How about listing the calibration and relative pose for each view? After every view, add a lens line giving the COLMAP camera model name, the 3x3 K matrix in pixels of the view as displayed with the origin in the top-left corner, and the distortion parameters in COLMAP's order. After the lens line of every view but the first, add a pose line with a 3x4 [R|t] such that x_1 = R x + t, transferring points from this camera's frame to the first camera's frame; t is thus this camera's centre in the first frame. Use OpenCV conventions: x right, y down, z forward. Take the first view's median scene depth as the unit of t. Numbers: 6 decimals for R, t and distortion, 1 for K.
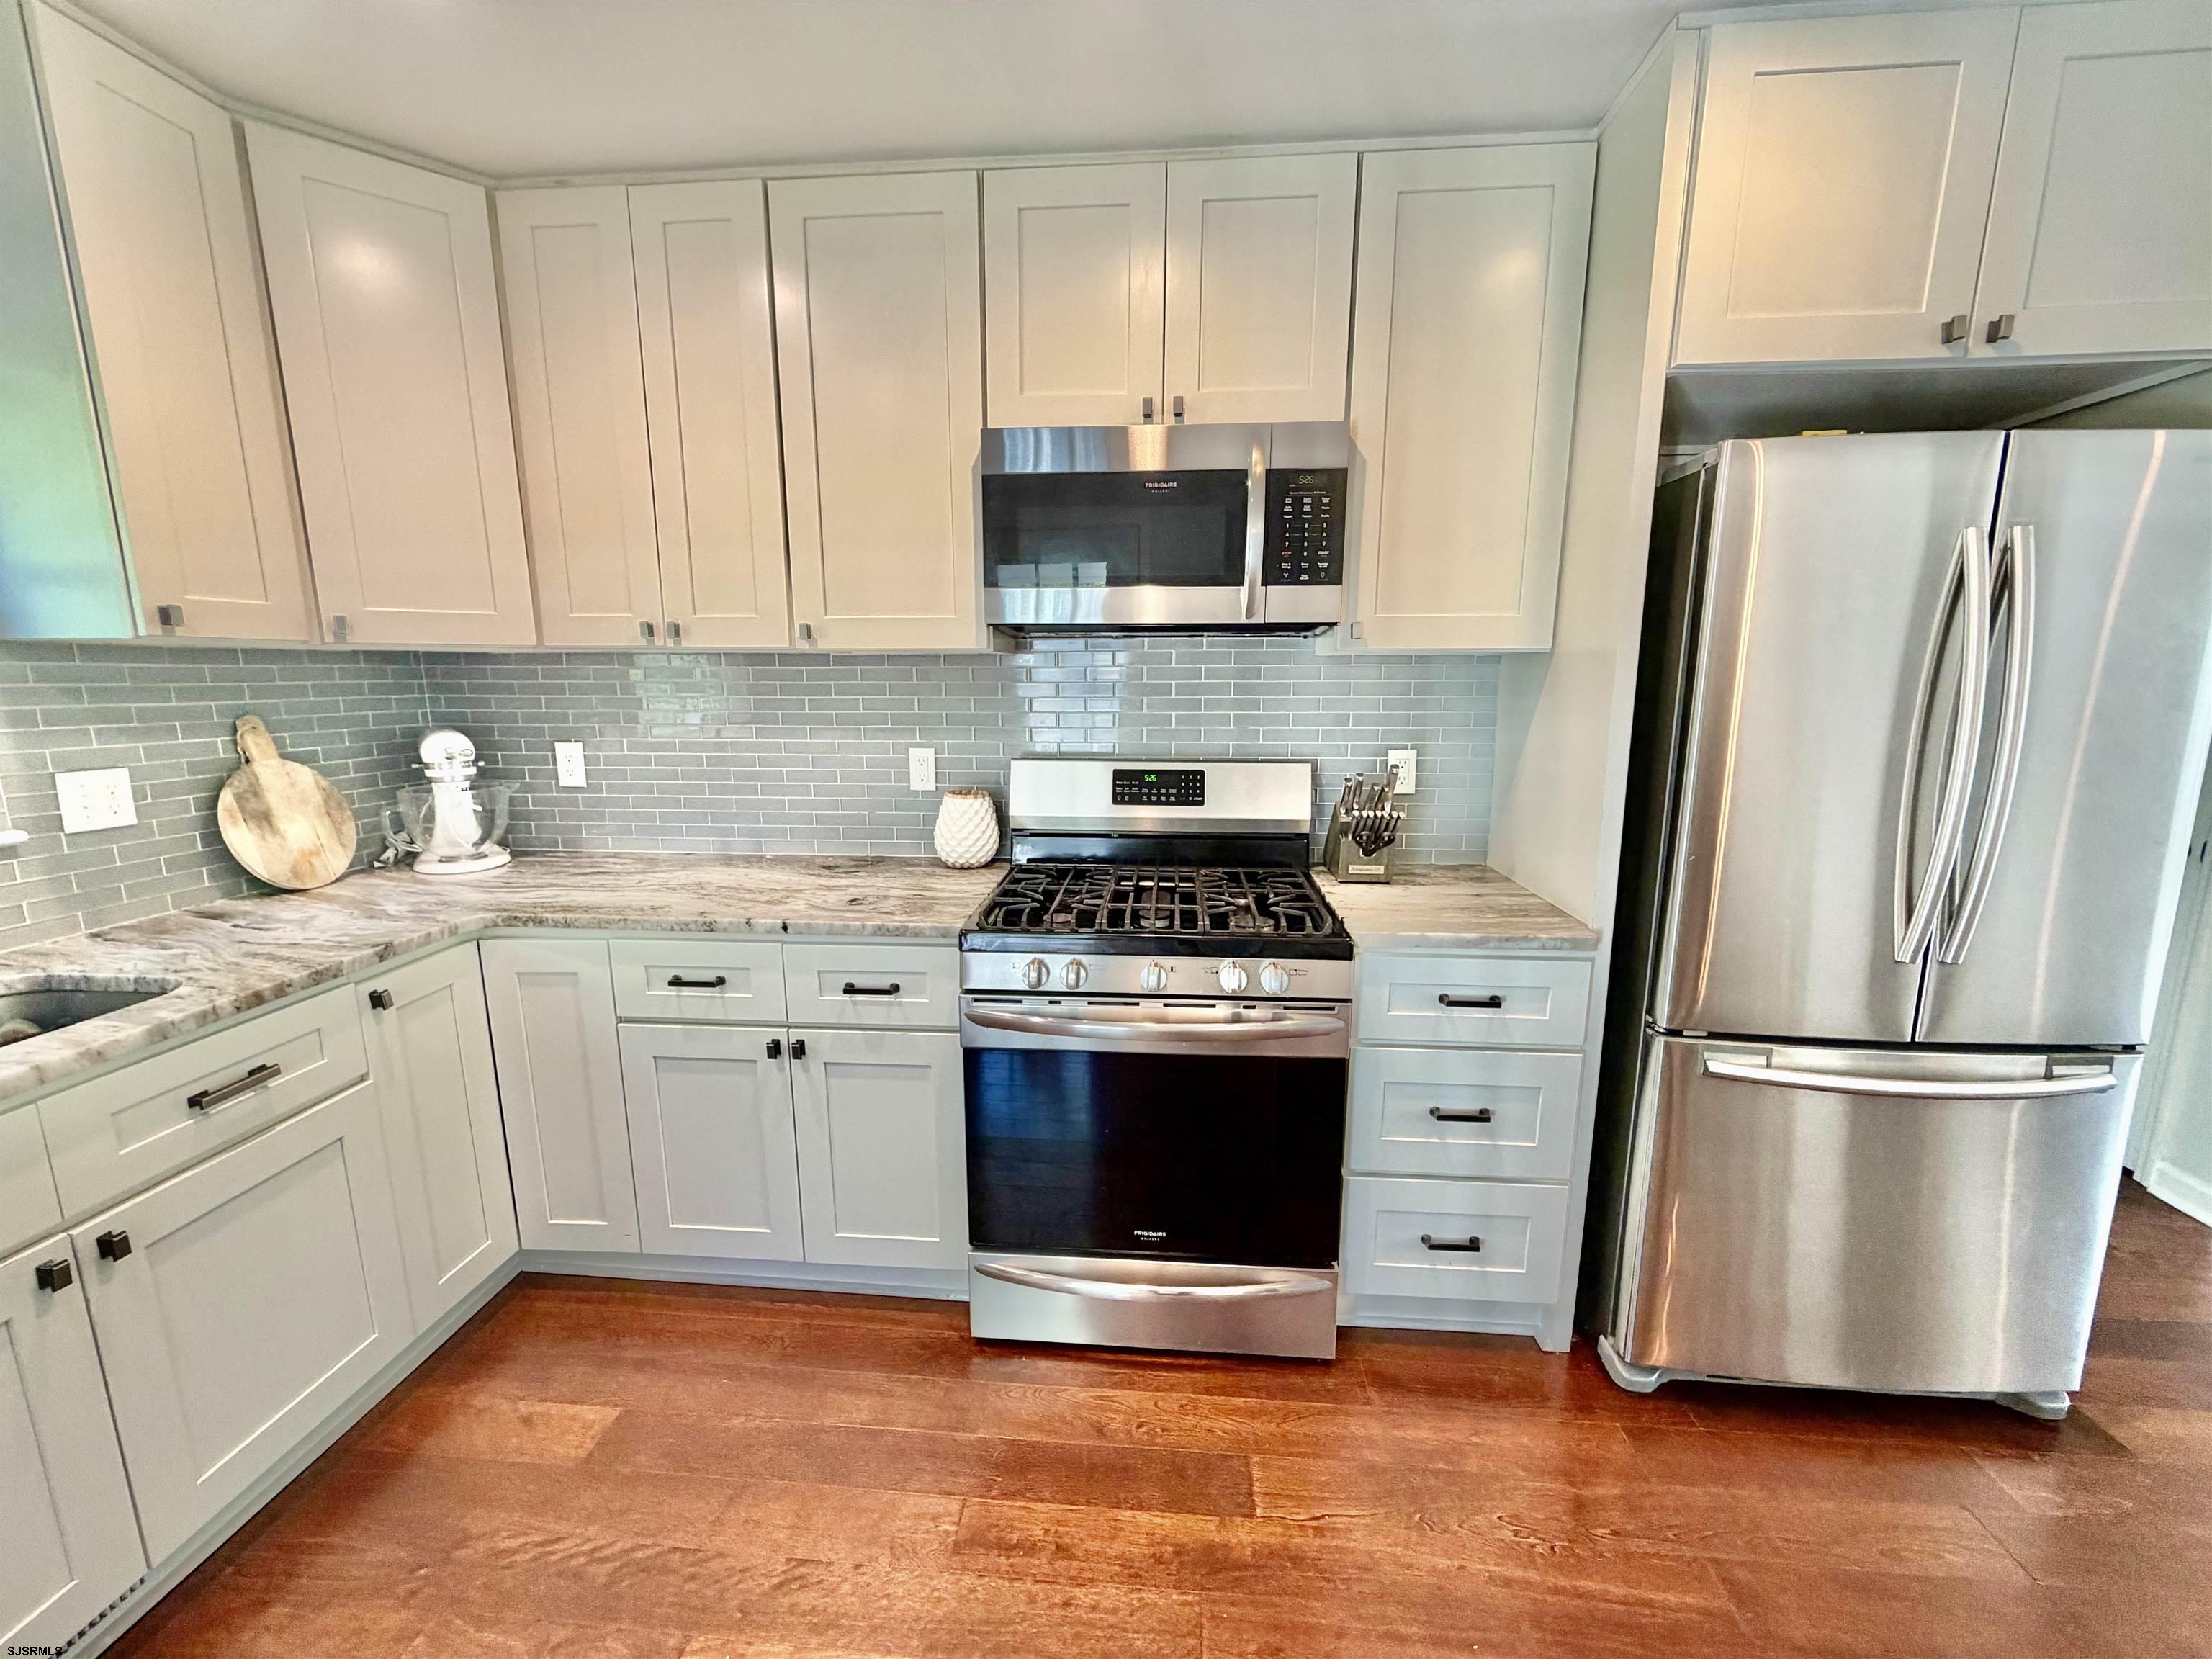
lens RADIAL K [[883.6, 0, 1101.2], [0, 883.6, 834.2], [0, 0, 1]] dist [-0.000636, -0.000063]
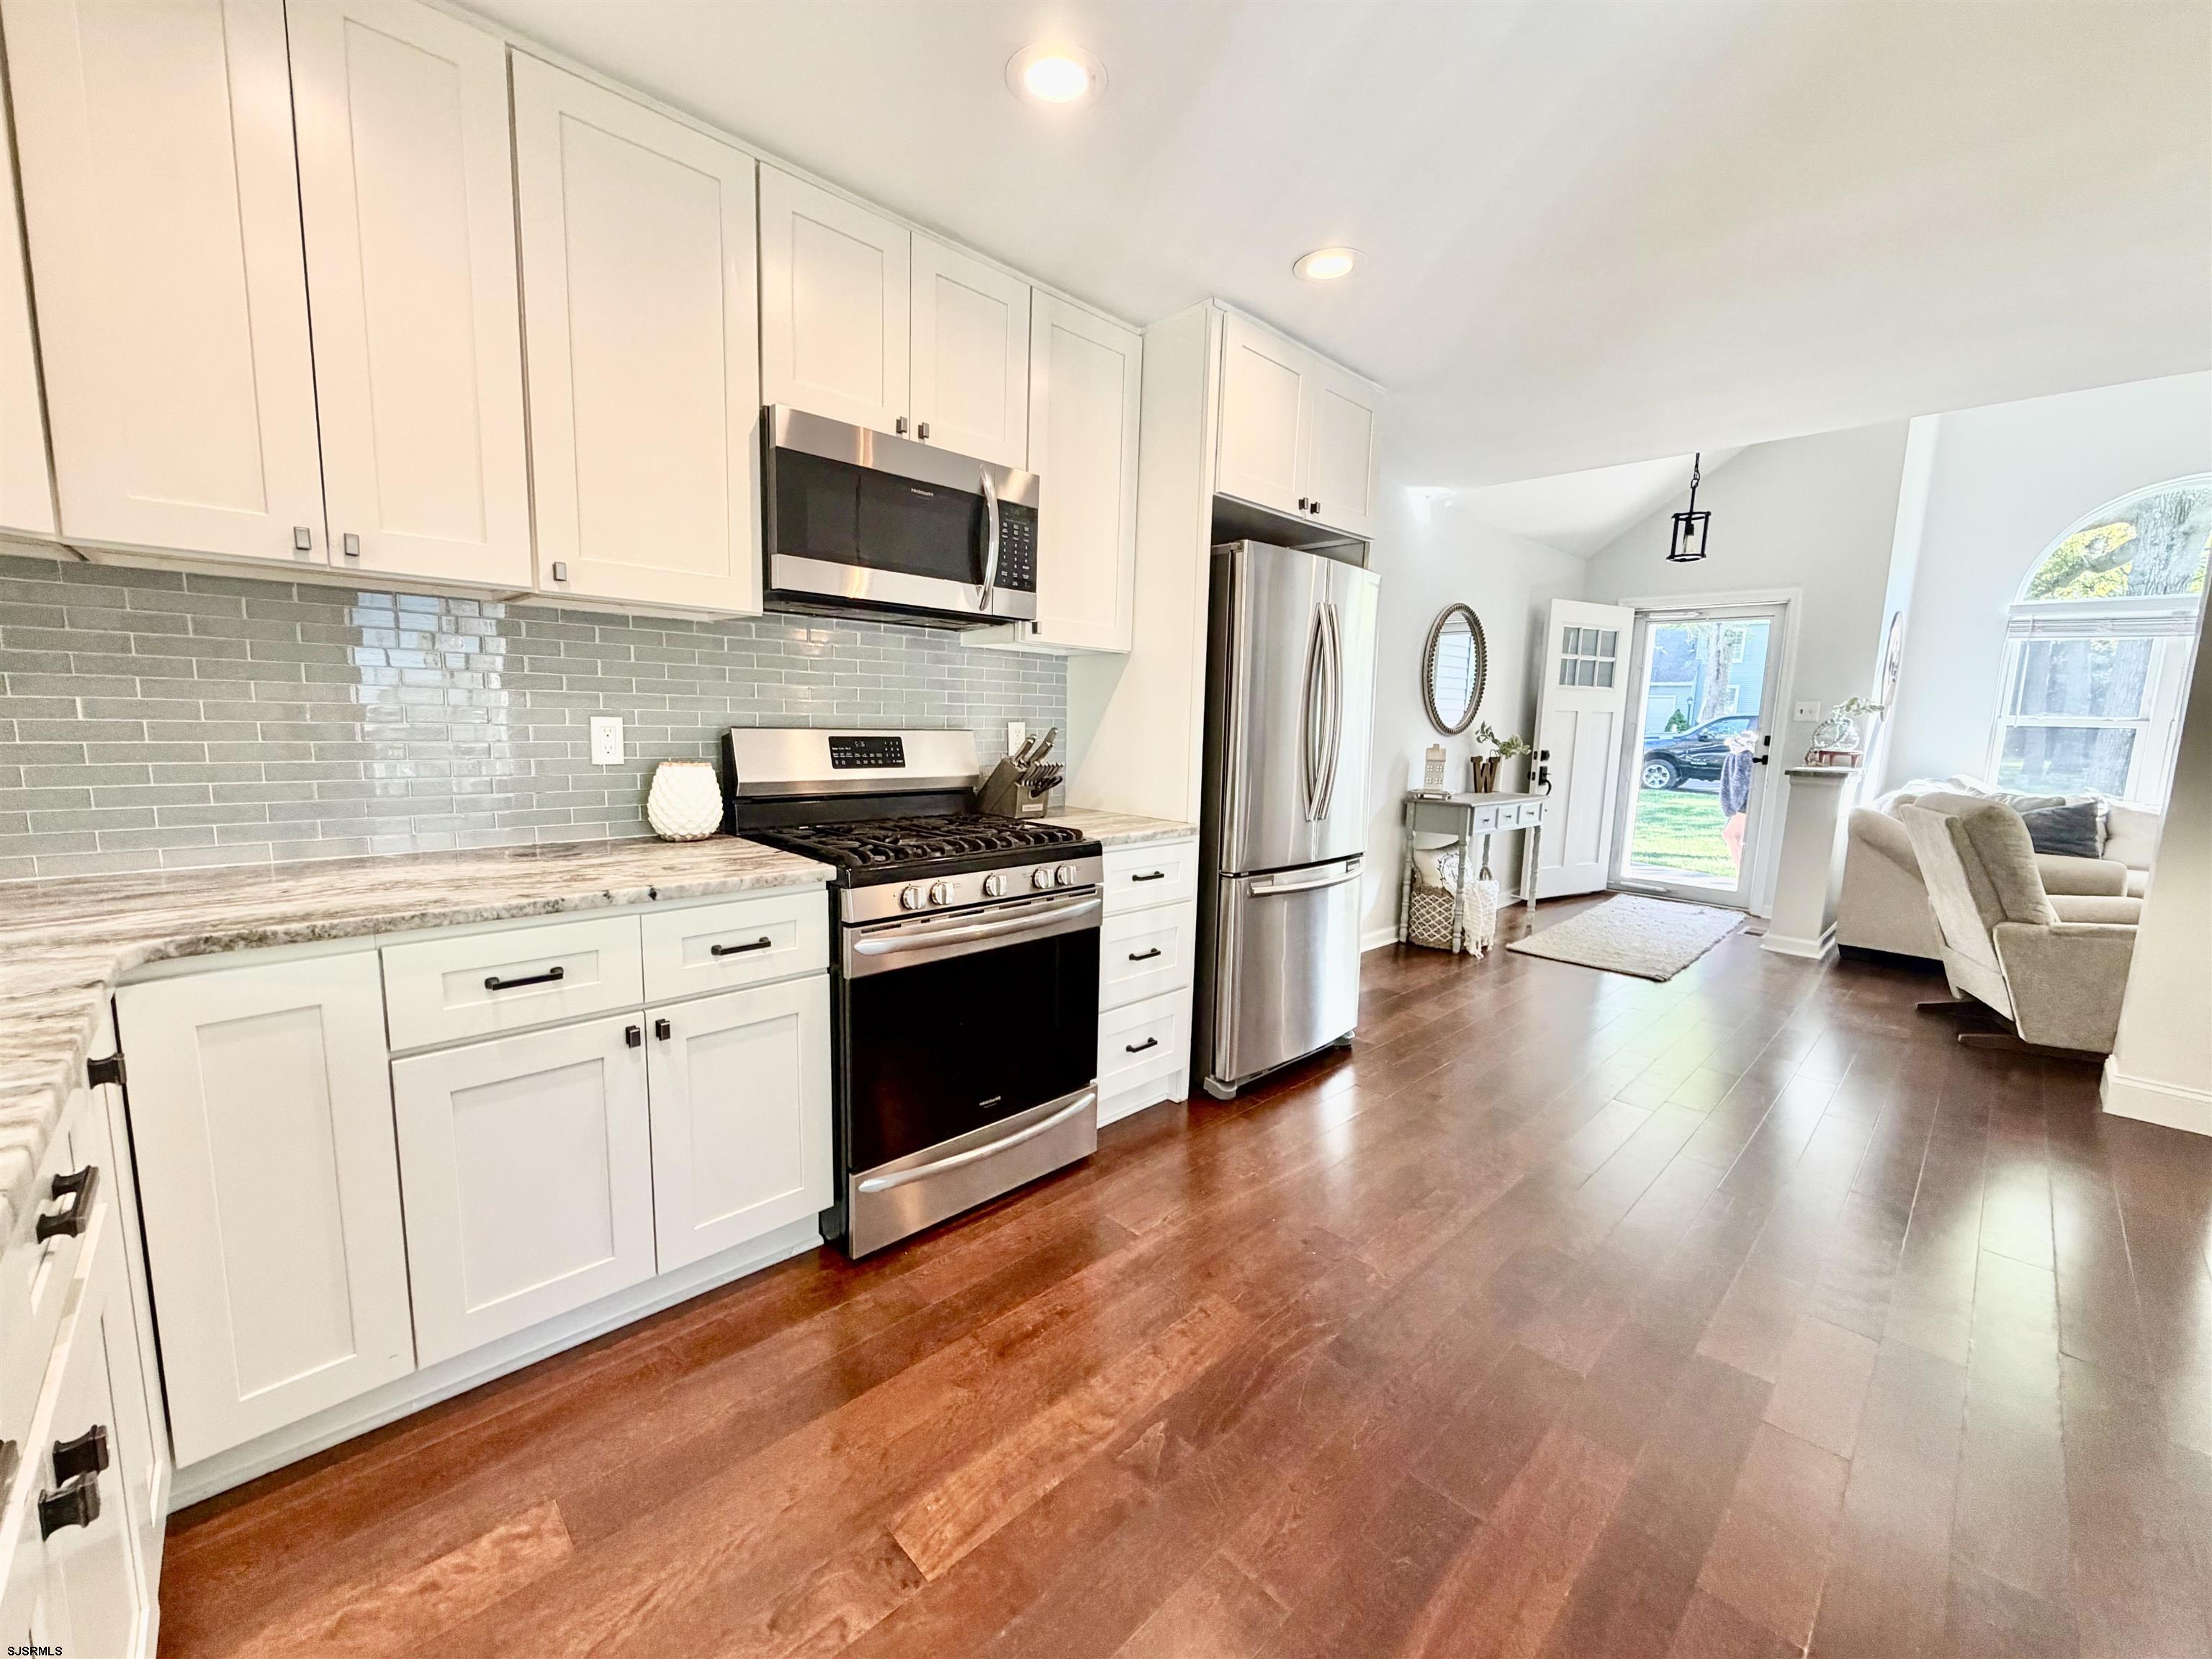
lens RADIAL K [[883.6, 0, 1104.9], [0, 883.6, 833.8], [0, 0, 1]] dist [-0.000636, -0.000063]
pose [[0.656248, -0.084213, 0.749831, -0.716030], [0.104311, 0.994336, 0.020382, 0.071954], [-0.747300, 0.064840, 0.661315, 0.040878]]
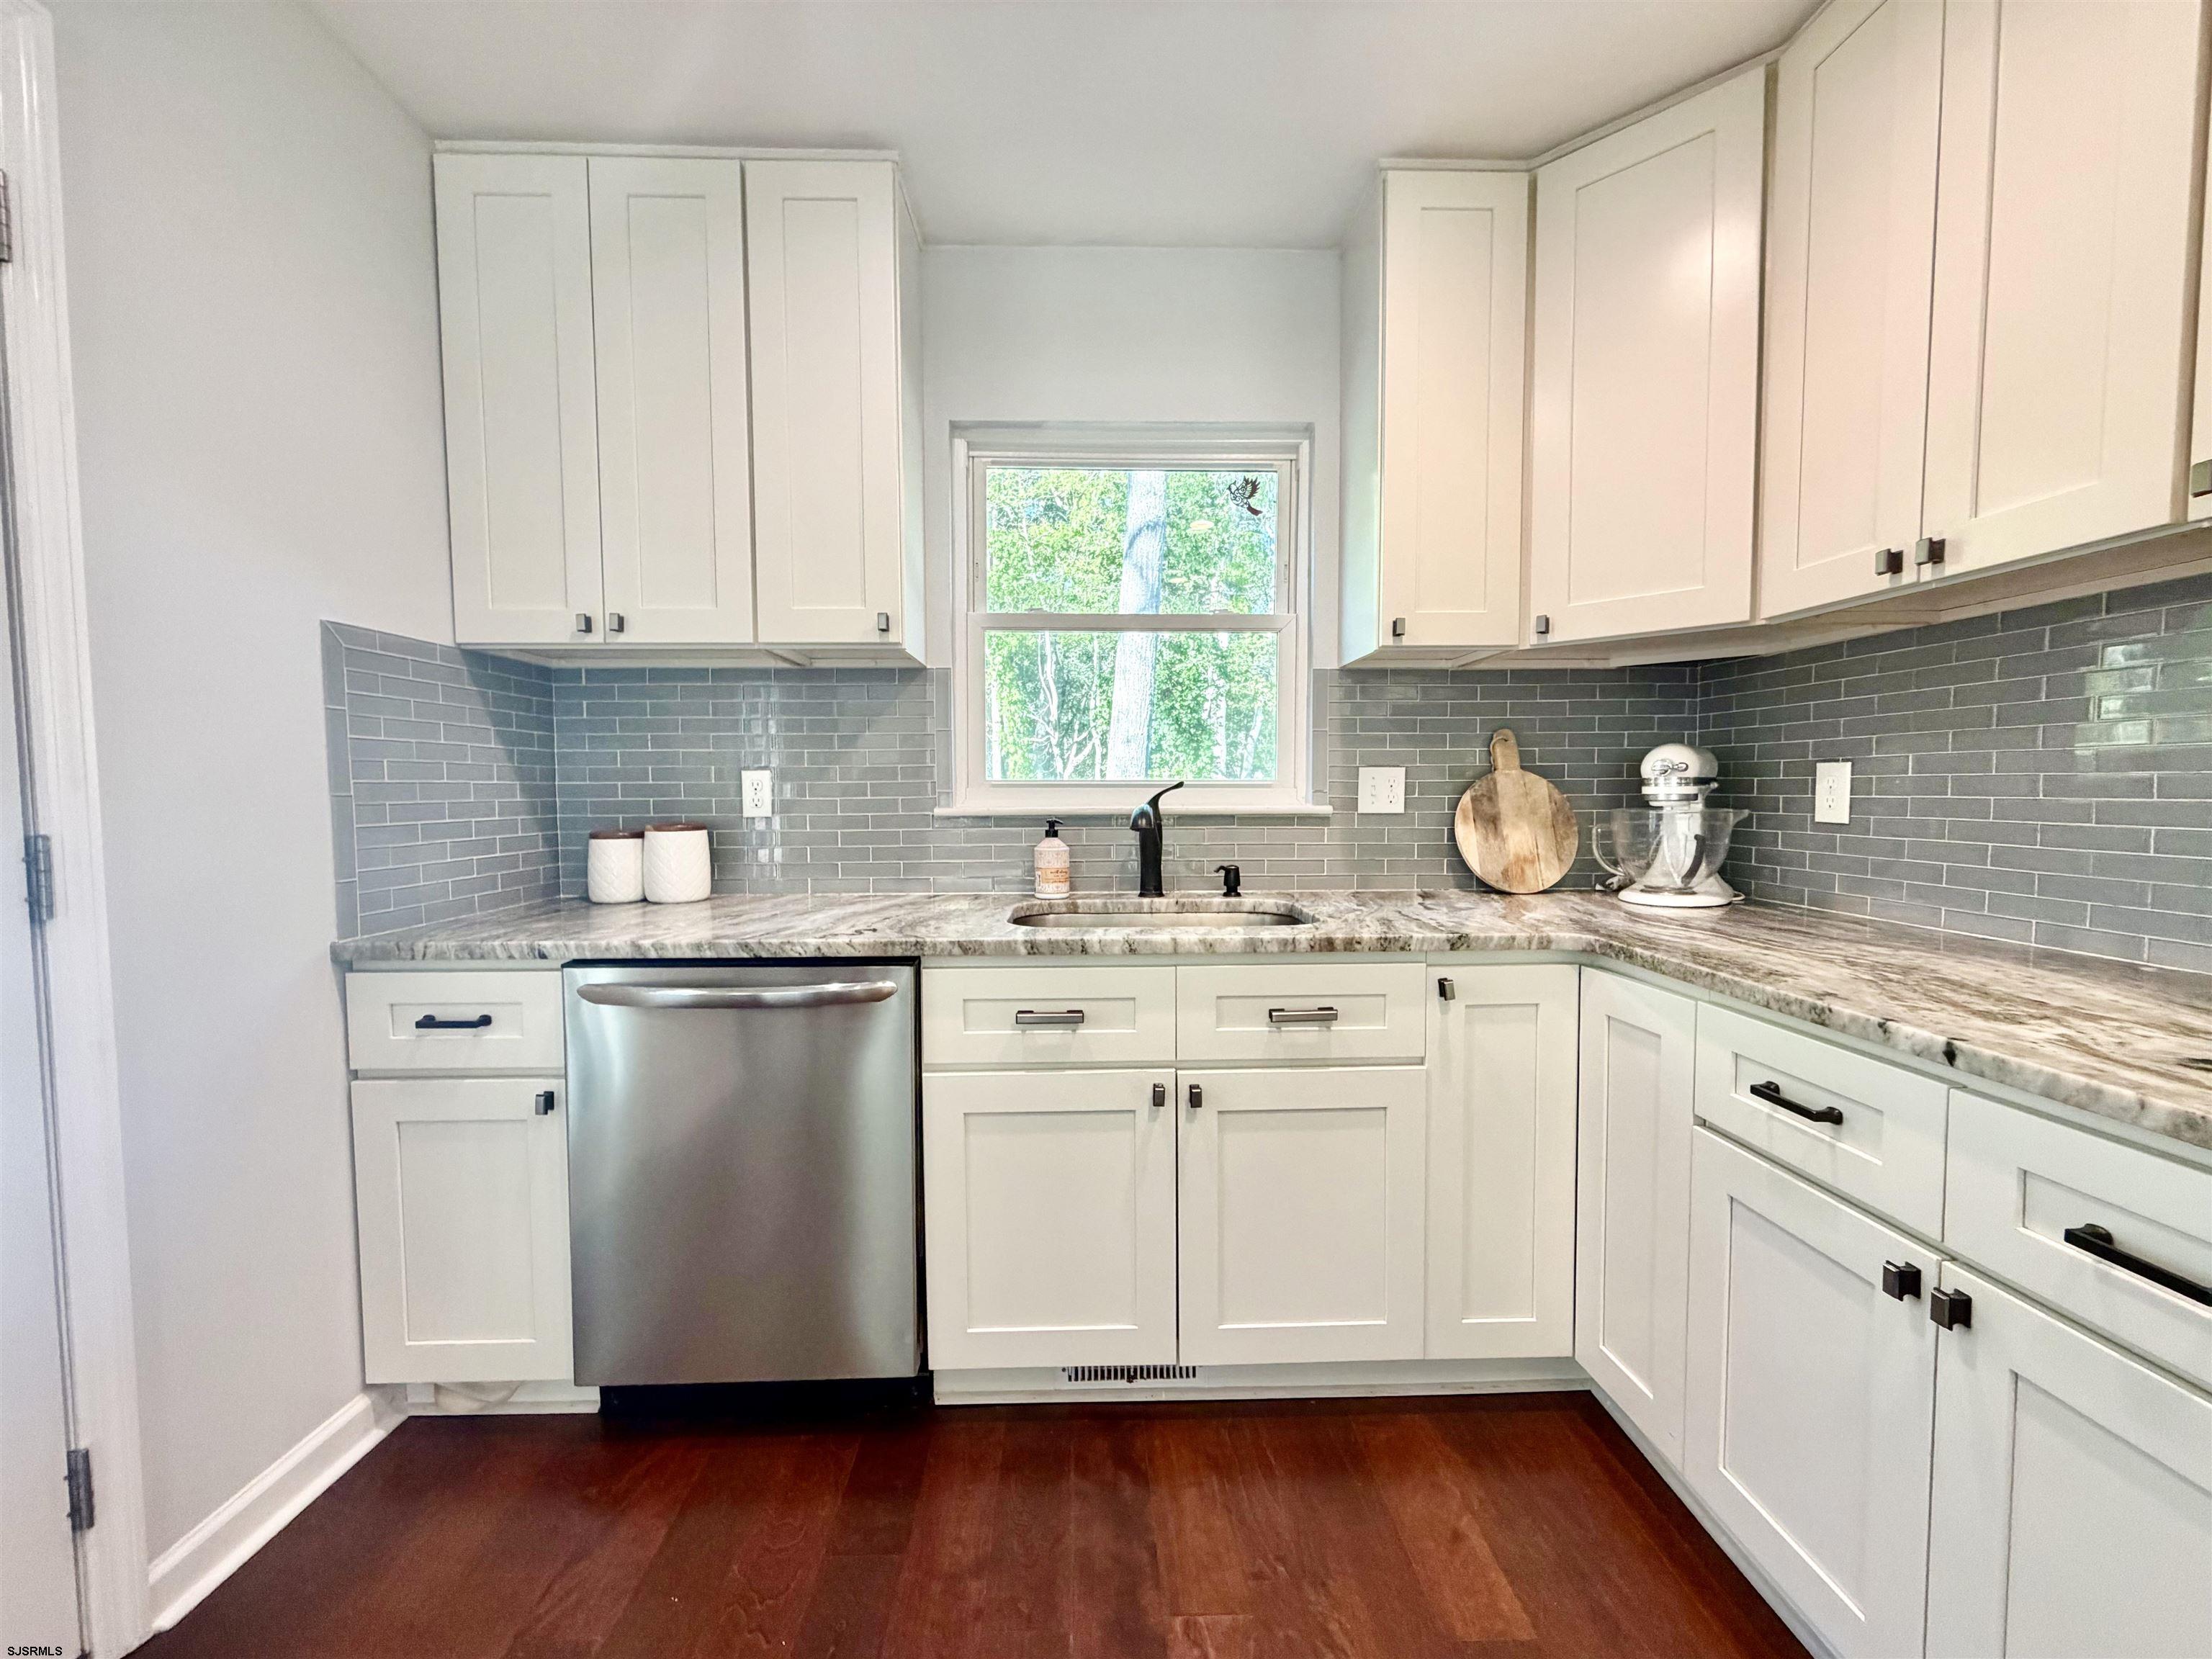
lens RADIAL K [[883.6, 0, 1099.6], [0, 883.6, 833.7], [0, 0, 1]] dist [-0.000636, -0.000063]
pose [[0.113987, 0.053436, -0.992044, 0.080935], [-0.171812, 0.984567, 0.033292, 0.047189], [0.978513, 0.166650, 0.121409, 0.430018]]
